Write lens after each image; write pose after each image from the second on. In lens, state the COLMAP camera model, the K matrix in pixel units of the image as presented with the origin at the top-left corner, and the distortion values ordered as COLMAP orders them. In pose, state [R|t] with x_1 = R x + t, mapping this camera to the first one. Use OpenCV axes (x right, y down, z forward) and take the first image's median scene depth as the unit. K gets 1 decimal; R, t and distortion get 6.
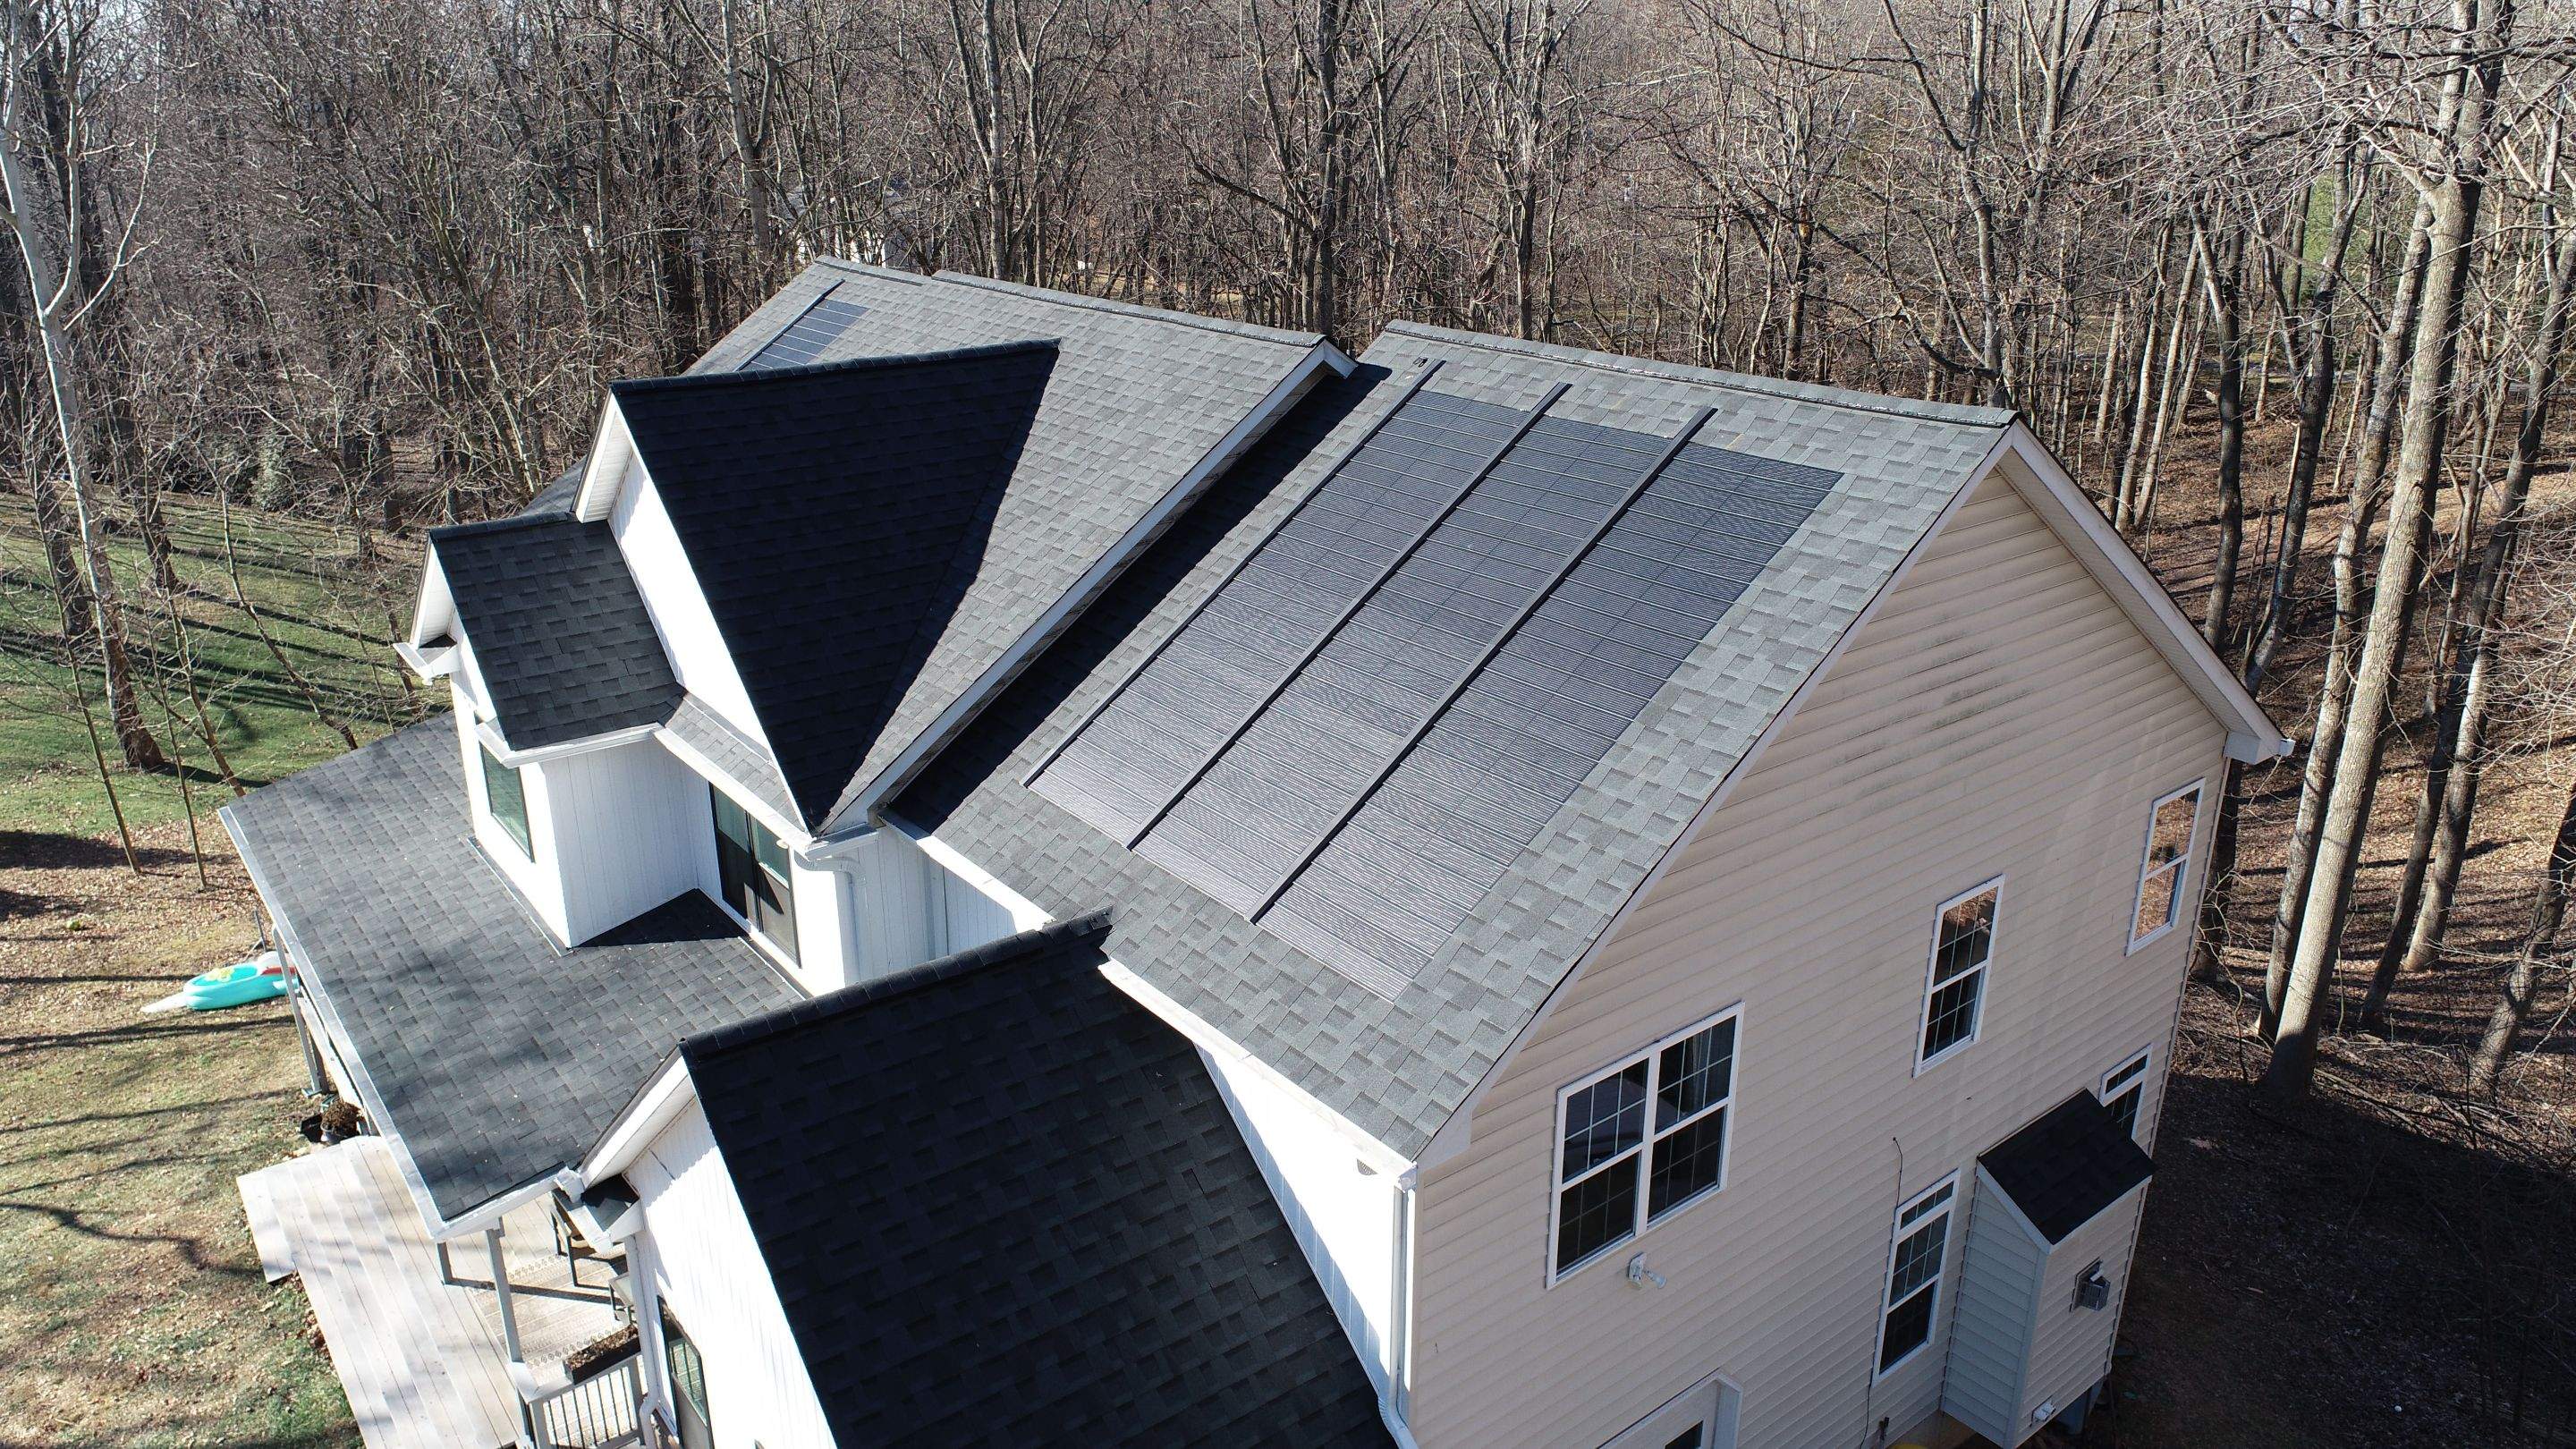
lens RADIAL K [[1745.4, 0, 1295.9], [0, 1745.4, 743.3], [0, 0, 1]] dist [-0.018046, 0.010575]
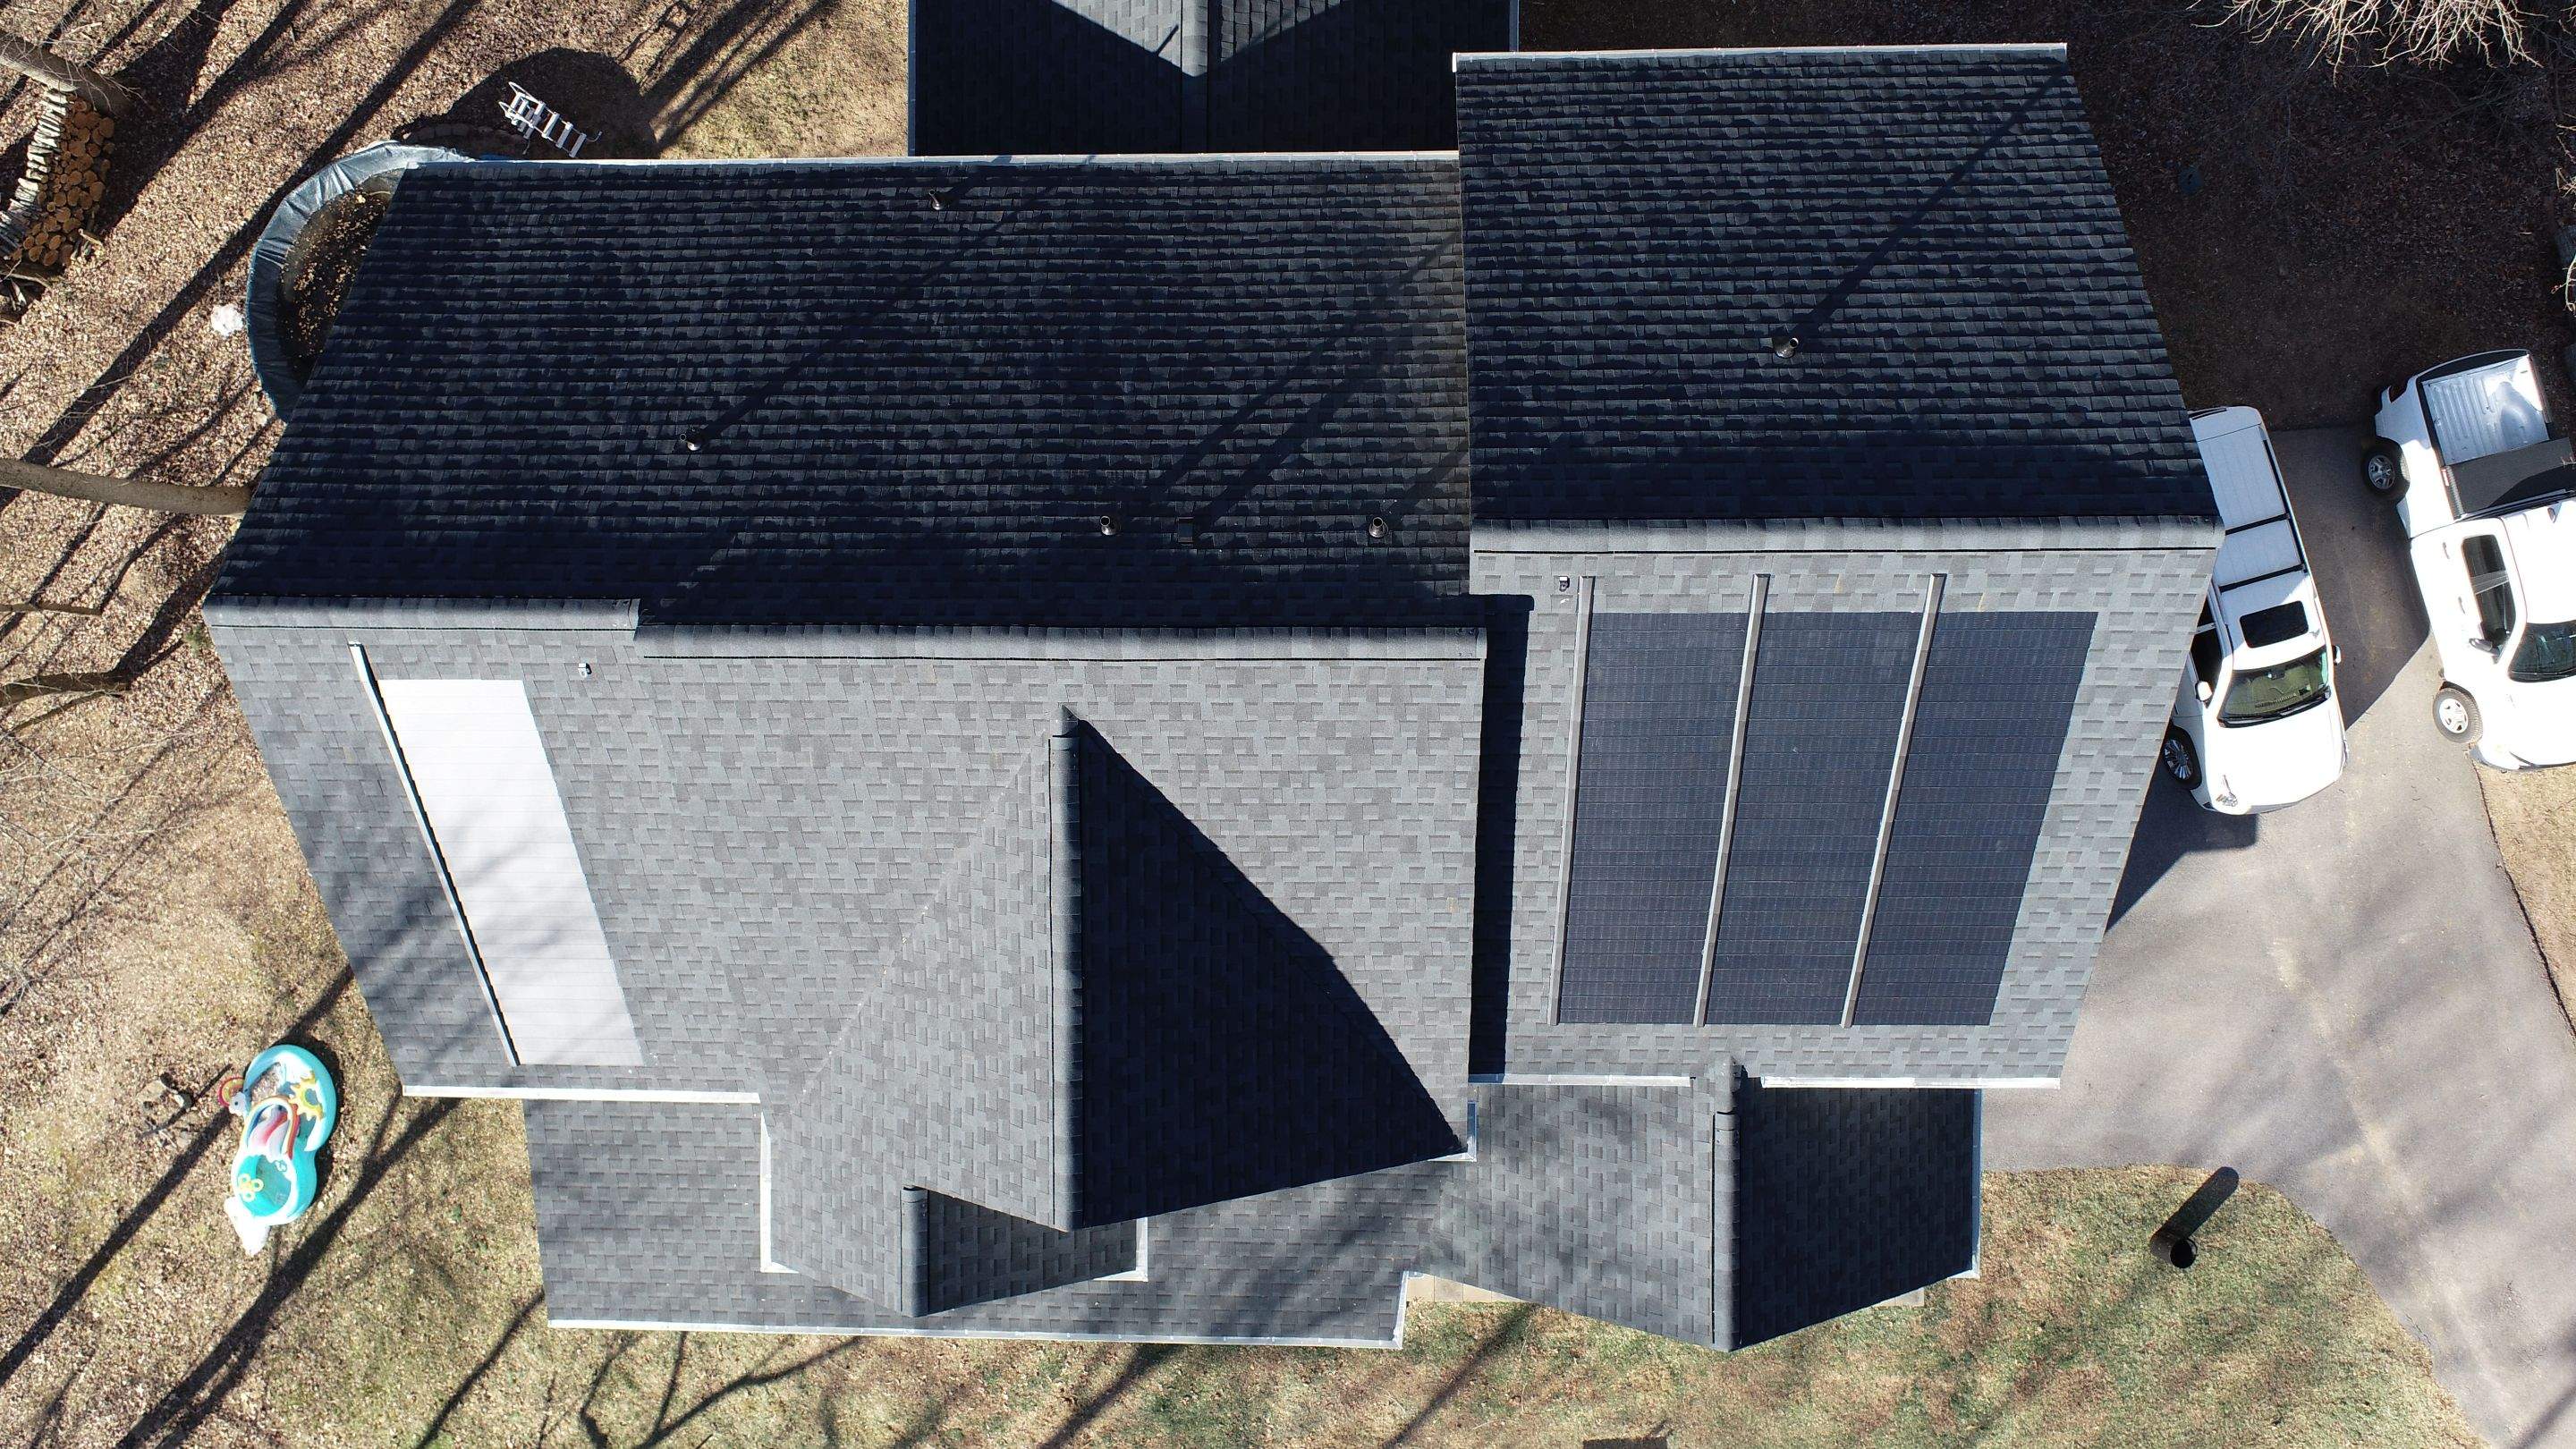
lens RADIAL K [[1745.4, 0, 1294.8], [0, 1745.4, 713.1], [0, 0, 1]] dist [-0.018046, 0.010575]
pose [[0.618782, -0.785083, -0.027441, -0.060875], [0.319225, 0.219381, 0.921937, -1.356085], [-0.717777, -0.579238, 0.386367, 0.815296]]
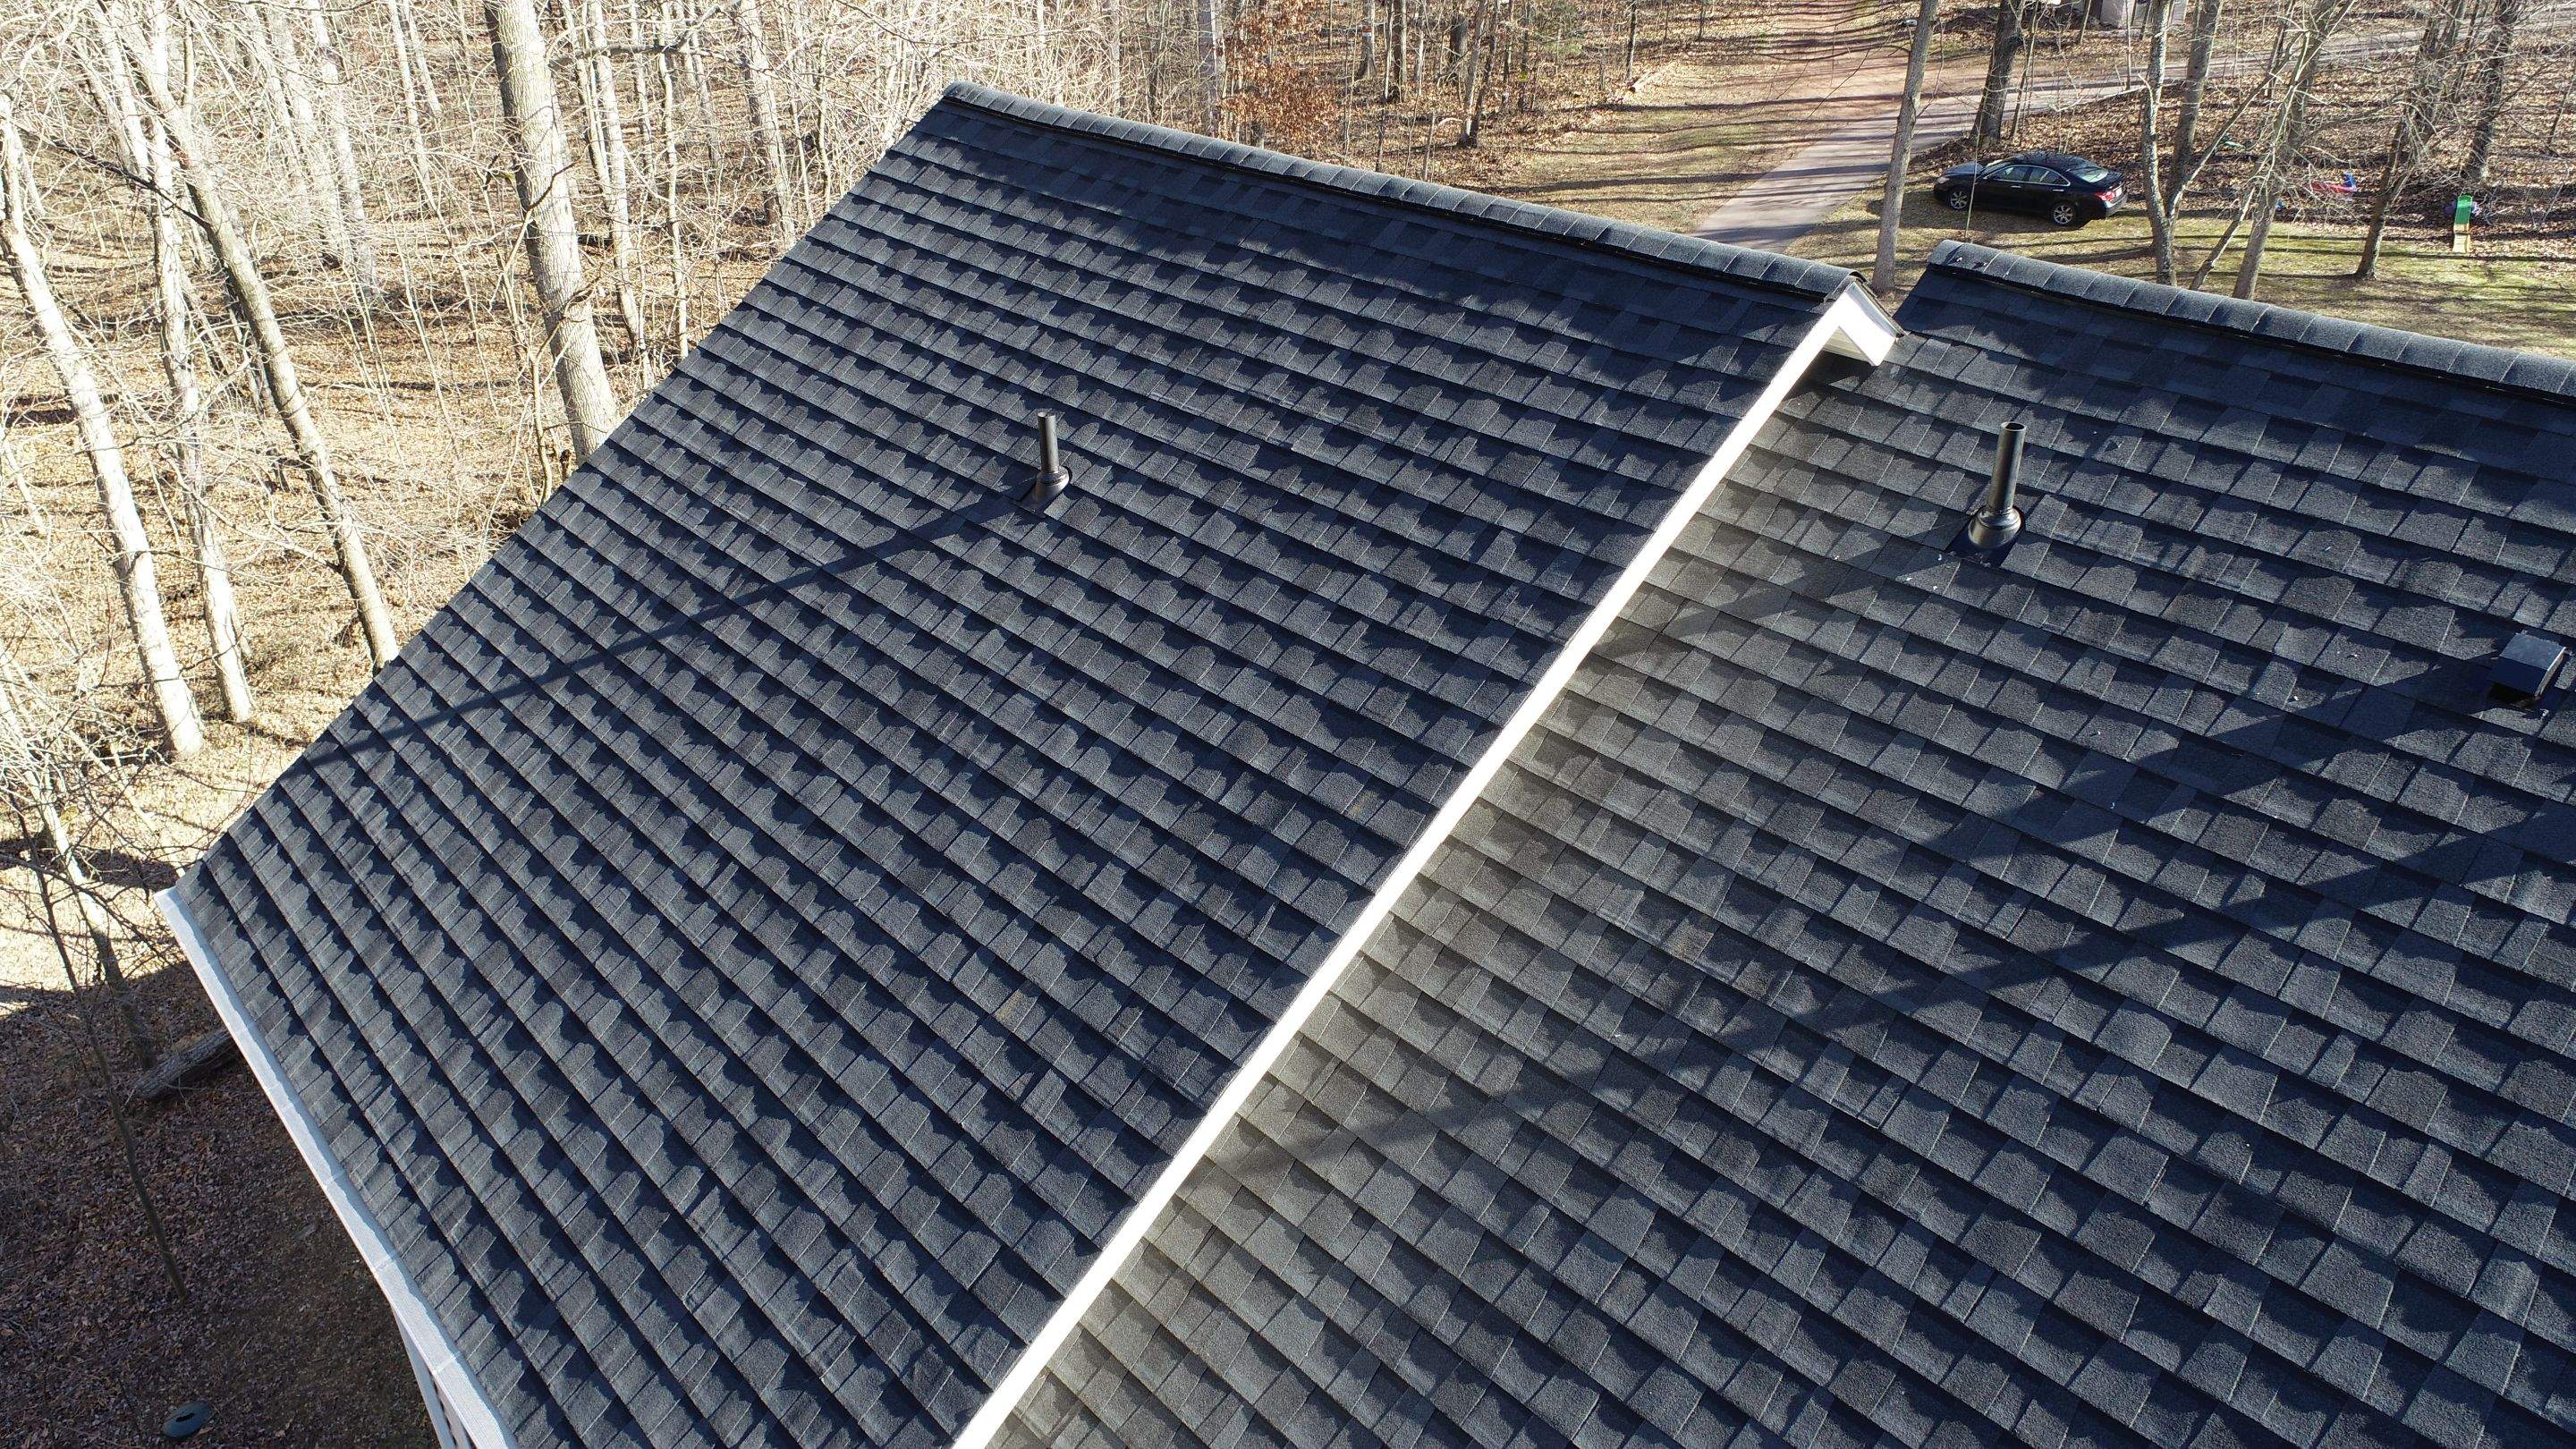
lens RADIAL K [[1745.4, 0, 1285.3], [0, 1745.4, 716.0], [0, 0, 1]] dist [-0.018046, 0.010575]
pose [[-0.997355, 0.042473, -0.058981, 0.273786], [-0.017121, 0.651369, 0.758568, -0.599469], [0.070637, 0.757571, -0.648919, 1.656822]]
